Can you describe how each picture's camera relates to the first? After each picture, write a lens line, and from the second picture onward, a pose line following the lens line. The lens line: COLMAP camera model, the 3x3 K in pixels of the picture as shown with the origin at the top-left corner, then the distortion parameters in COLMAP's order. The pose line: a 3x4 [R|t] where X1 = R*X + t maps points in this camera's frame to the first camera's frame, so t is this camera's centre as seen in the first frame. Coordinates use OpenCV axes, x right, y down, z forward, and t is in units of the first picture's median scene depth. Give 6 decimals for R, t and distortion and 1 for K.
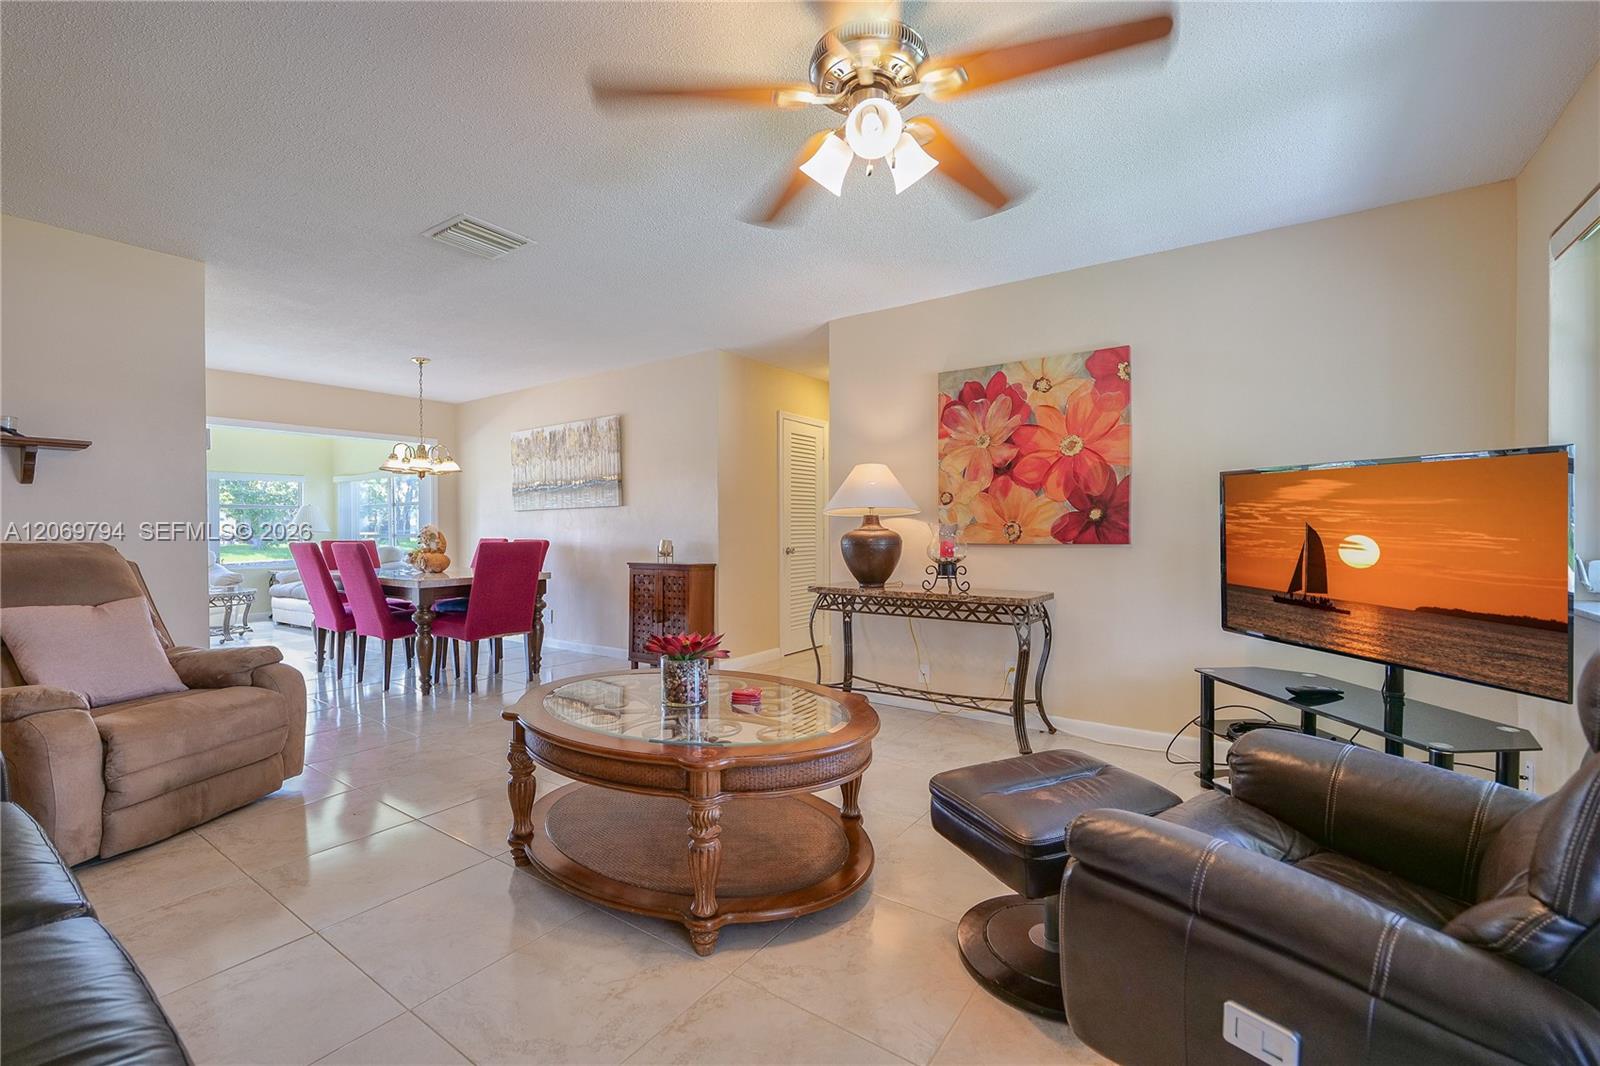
lens RADIAL K [[687.6, 0, 776.7], [0, 687.6, 533.0], [0, 0, 1]] dist [-0.002030, -0.000208]
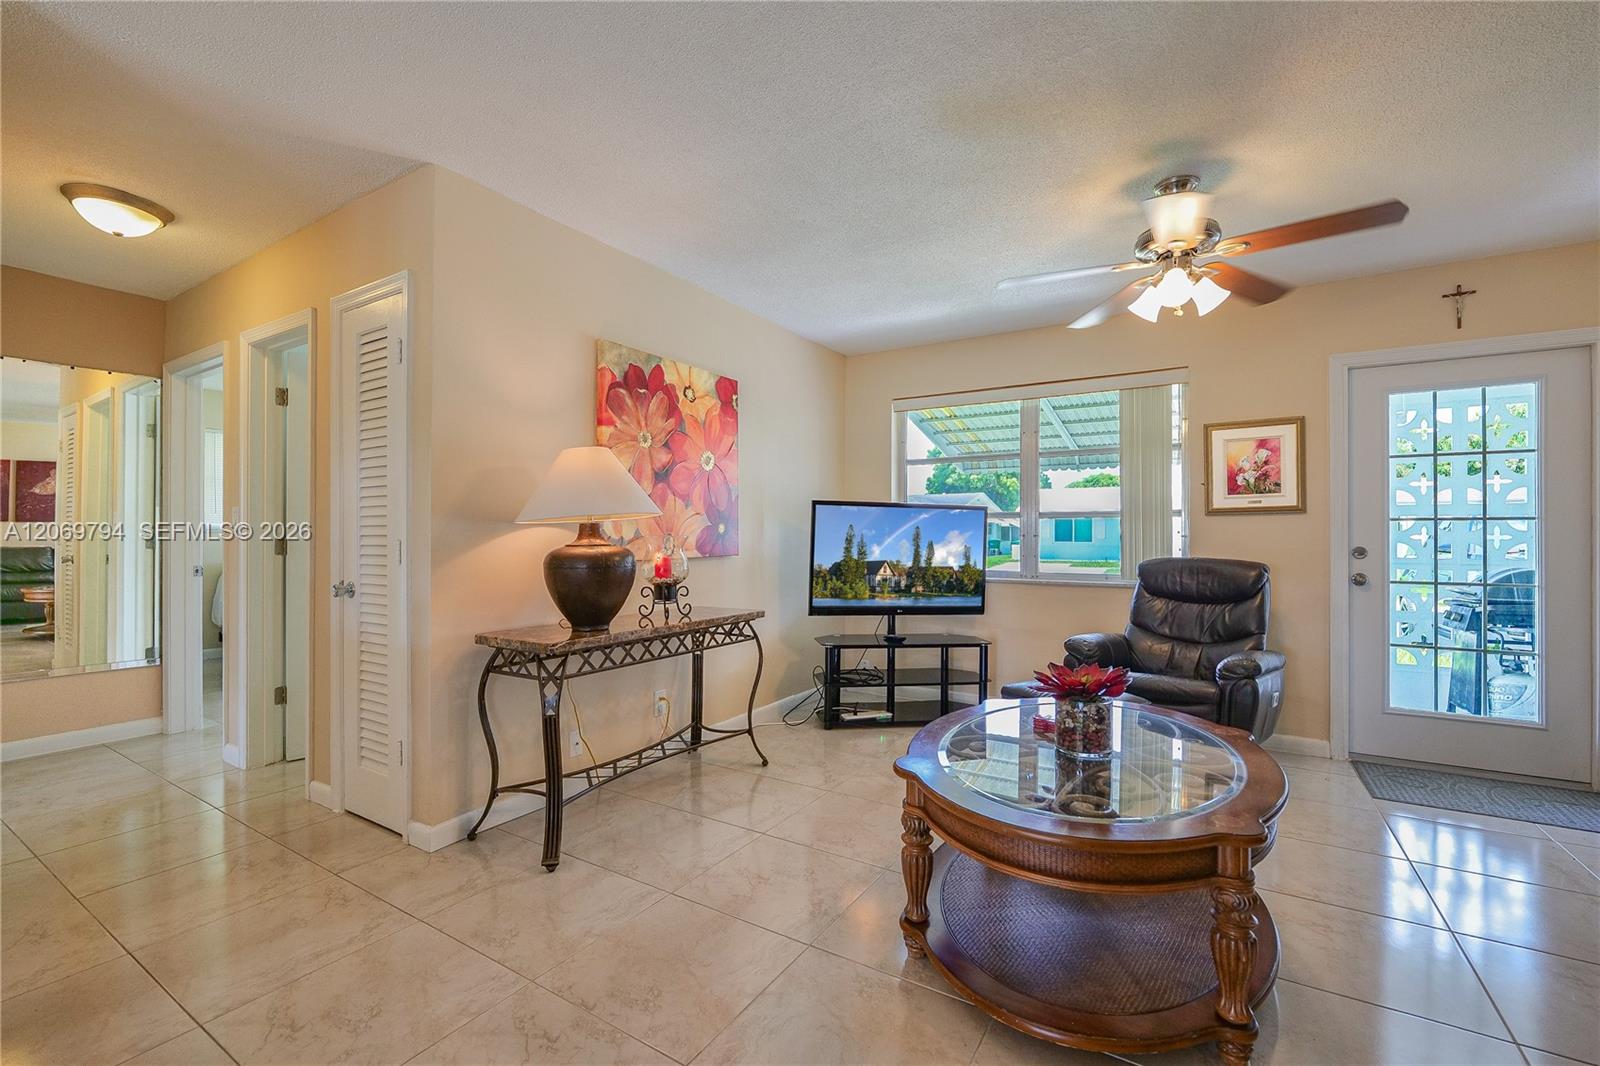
lens RADIAL K [[689.1, 0, 812.2], [0, 689.1, 542.9], [0, 0, 1]] dist [-0.003338, -0.000071]
pose [[-0.091152, -0.002846, 0.995833, -0.580207], [0.017608, 0.999835, 0.004469, -0.006207], [-0.995681, 0.017942, -0.091087, 0.894478]]
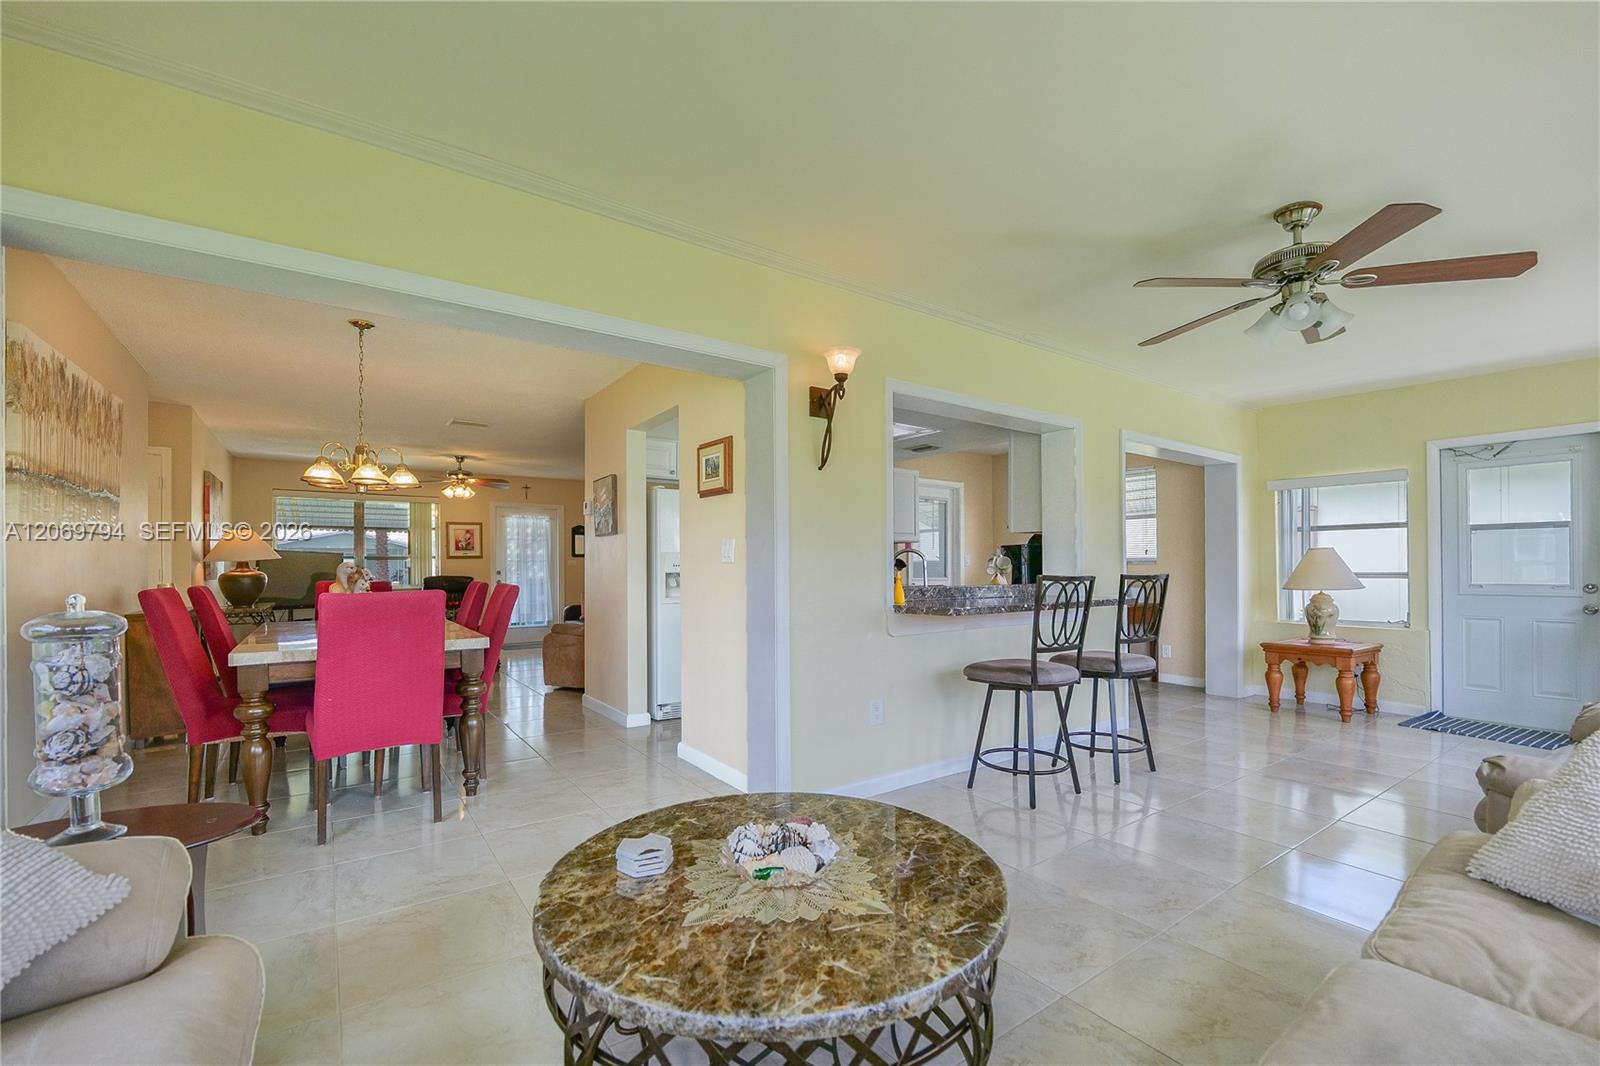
lens RADIAL K [[687.6, 0, 799.1], [0, 687.6, 565.2], [0, 0, 1]] dist [-0.001036, -0.000093]
pose [[-0.933903, 0.016127, 0.357163, -1.696135], [0.021037, 0.999730, 0.009867, -0.005514], [-0.356907, 0.016728, -0.933990, 2.083409]]
